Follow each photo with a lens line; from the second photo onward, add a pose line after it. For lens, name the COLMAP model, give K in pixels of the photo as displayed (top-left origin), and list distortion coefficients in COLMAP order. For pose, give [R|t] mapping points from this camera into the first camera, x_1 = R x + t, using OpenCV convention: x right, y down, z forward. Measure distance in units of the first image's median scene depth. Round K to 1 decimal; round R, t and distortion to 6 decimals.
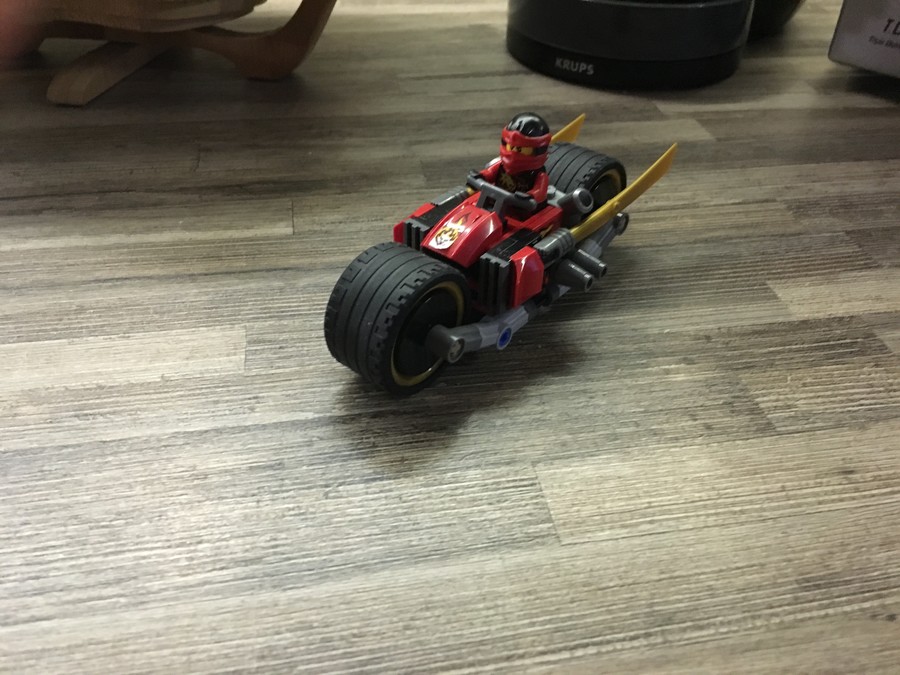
lens RADIAL K [[779.1, 0, 451.7], [0, 779.1, 337.7], [0, 0, 1]] dist [0.072619, -0.123593]
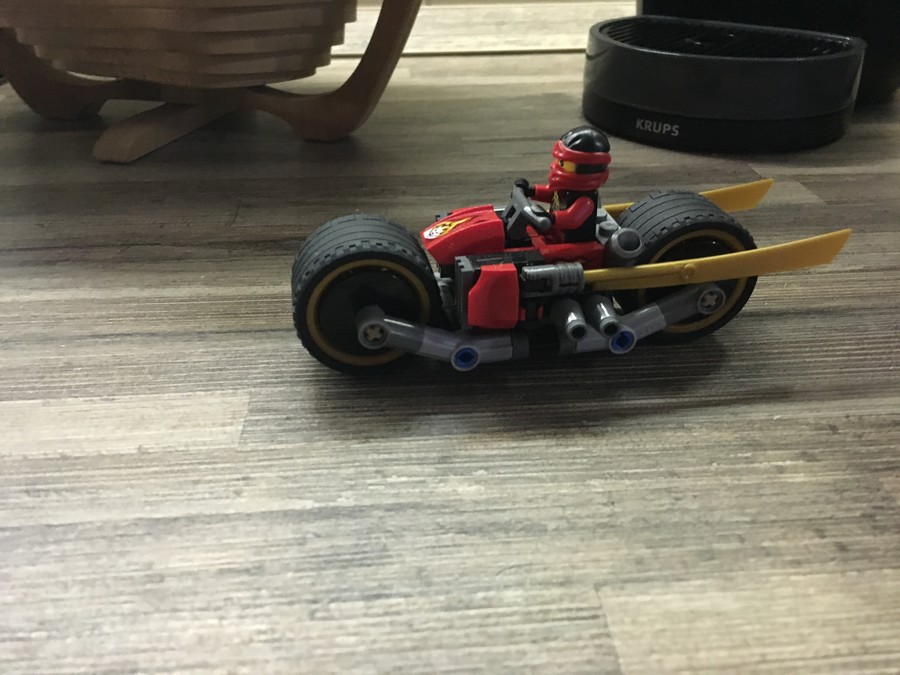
lens RADIAL K [[779.1, 0, 453.0], [0, 779.1, 333.6], [0, 0, 1]] dist [0.072619, -0.123593]
pose [[0.994694, 0.026600, -0.099378, 0.030445], [-0.039123, 0.991224, -0.126273, 0.020224], [0.095147, 0.129491, 0.987005, 0.189306]]
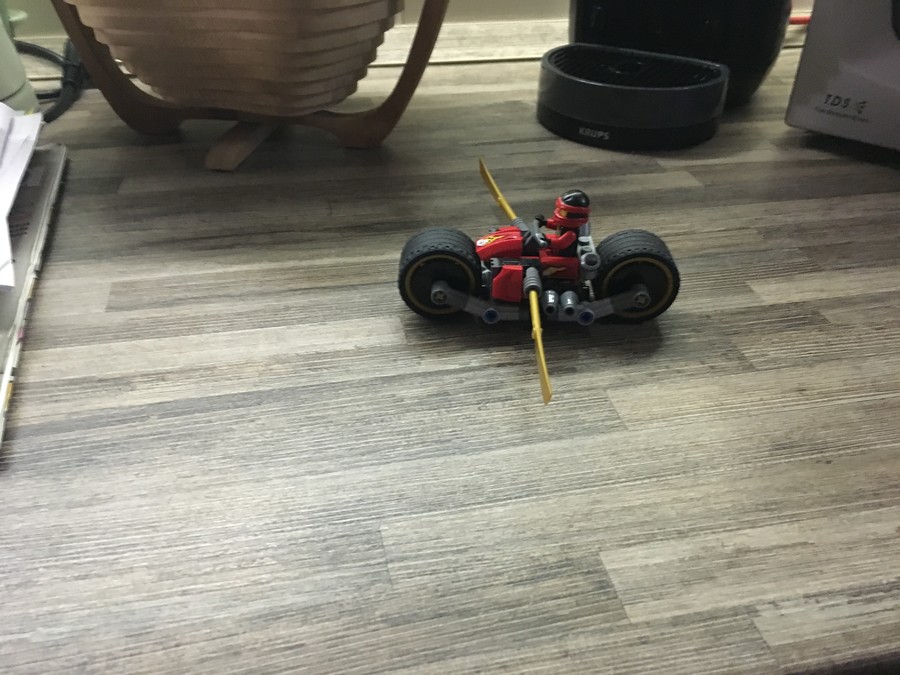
lens RADIAL K [[779.1, 0, 448.1], [0, 779.1, 339.7], [0, 0, 1]] dist [0.072619, -0.123593]
pose [[0.999599, -0.023593, 0.015636, -0.191440], [0.024478, 0.997953, -0.059081, 0.118570], [-0.014210, 0.059440, 0.998131, -0.477211]]
